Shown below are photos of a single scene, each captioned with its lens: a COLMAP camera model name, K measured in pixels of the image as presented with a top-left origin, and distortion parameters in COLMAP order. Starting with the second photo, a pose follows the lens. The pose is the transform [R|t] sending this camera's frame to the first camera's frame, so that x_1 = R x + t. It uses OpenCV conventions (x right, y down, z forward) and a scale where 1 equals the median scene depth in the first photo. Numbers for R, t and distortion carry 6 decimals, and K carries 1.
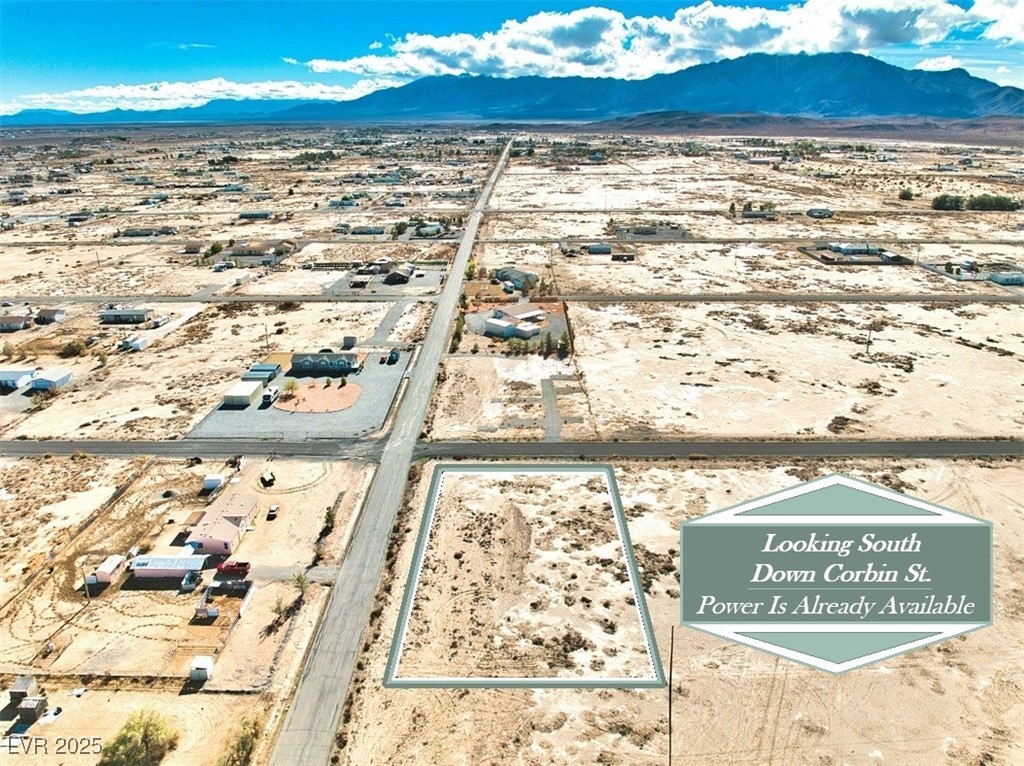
lens RADIAL K [[715.9, 0, 515.2], [0, 715.9, 445.4], [0, 0, 1]] dist [-0.031000, -0.010467]
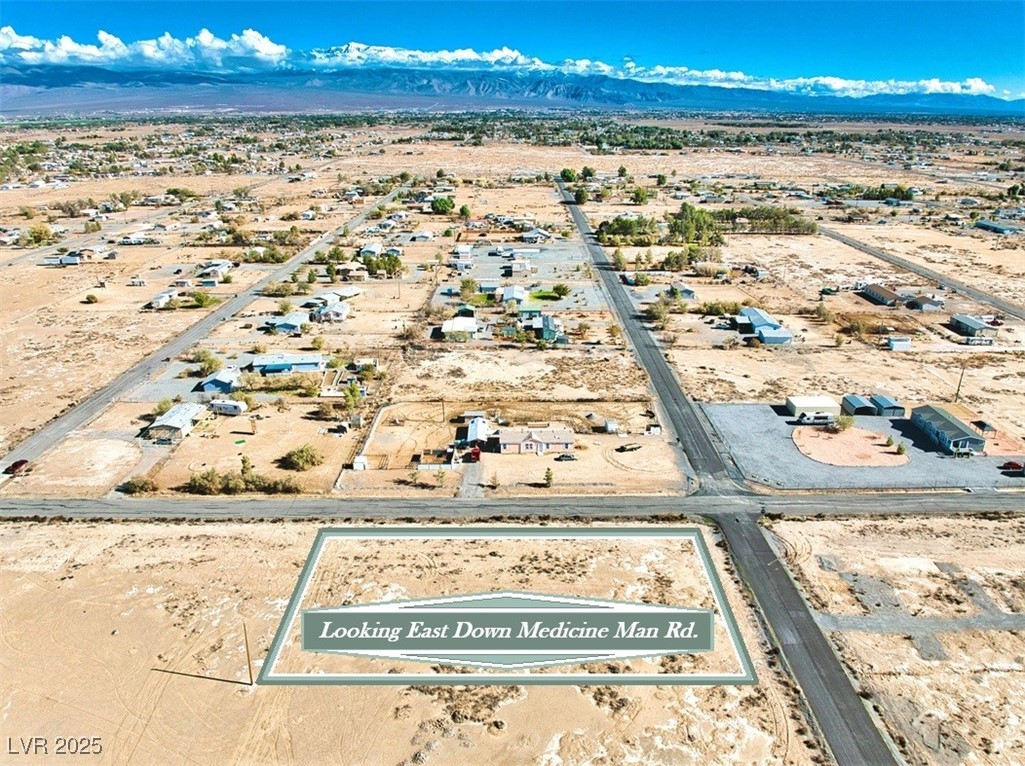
lens RADIAL K [[716.6, 0, 515.7], [0, 716.6, 445.4], [0, 0, 1]] dist [-0.031000, -0.010467]
pose [[0.007183, 0.423682, -0.905782, 0.563423], [-0.414672, 0.825515, 0.382849, -0.268873], [0.909943, 0.372852, 0.181619, 0.597643]]
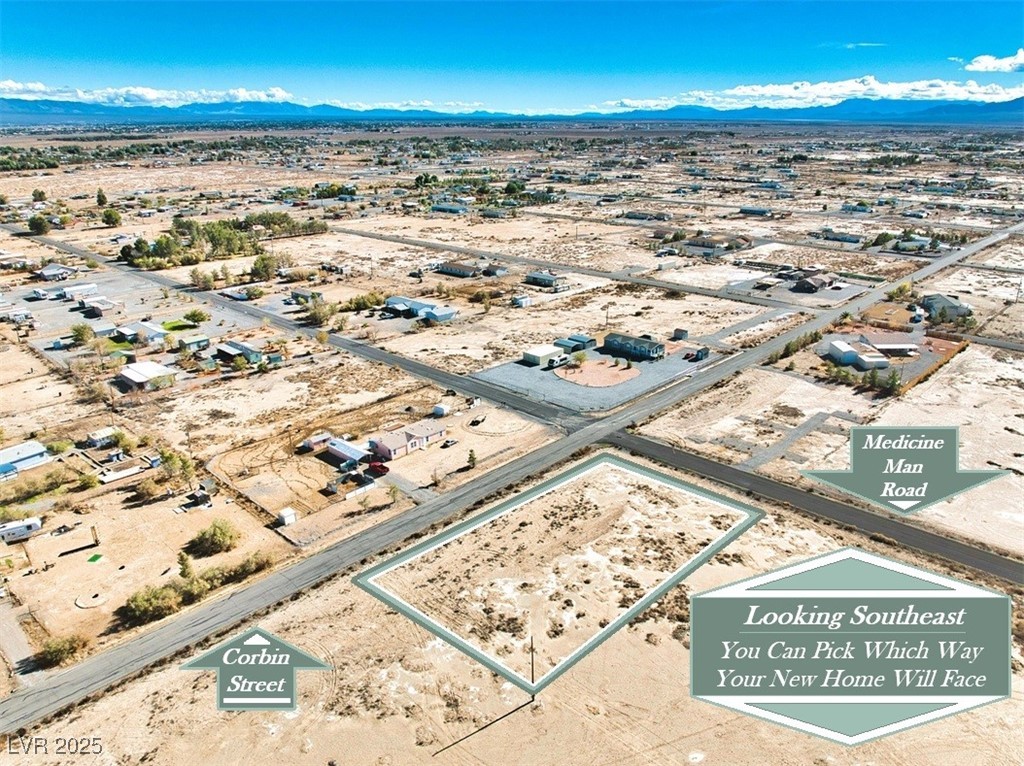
lens RADIAL K [[715.9, 0, 515.2], [0, 715.9, 445.4], [0, 0, 1]] dist [-0.031000, -0.010467]
pose [[0.728068, 0.283221, -0.624261, 0.408903], [-0.282391, 0.953717, 0.103343, -0.048109], [0.624637, 0.101045, 0.774350, 0.117812]]
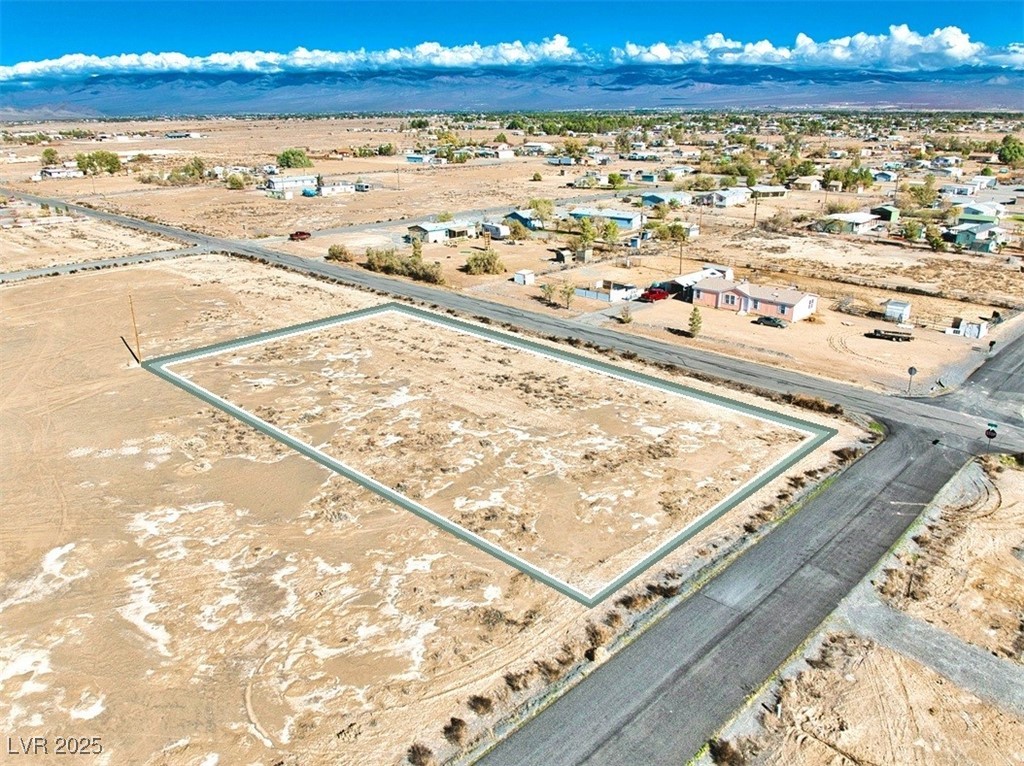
lens RADIAL K [[748.9, 0, 514.3], [0, 748.9, 385.0], [0, 0, 1]] dist [-0.036191, -0.007059]
pose [[-0.705785, 0.251725, -0.662195, 0.297422], [-0.283669, 0.756113, 0.589767, -0.191680], [0.649153, 0.604093, -0.462246, 1.019055]]
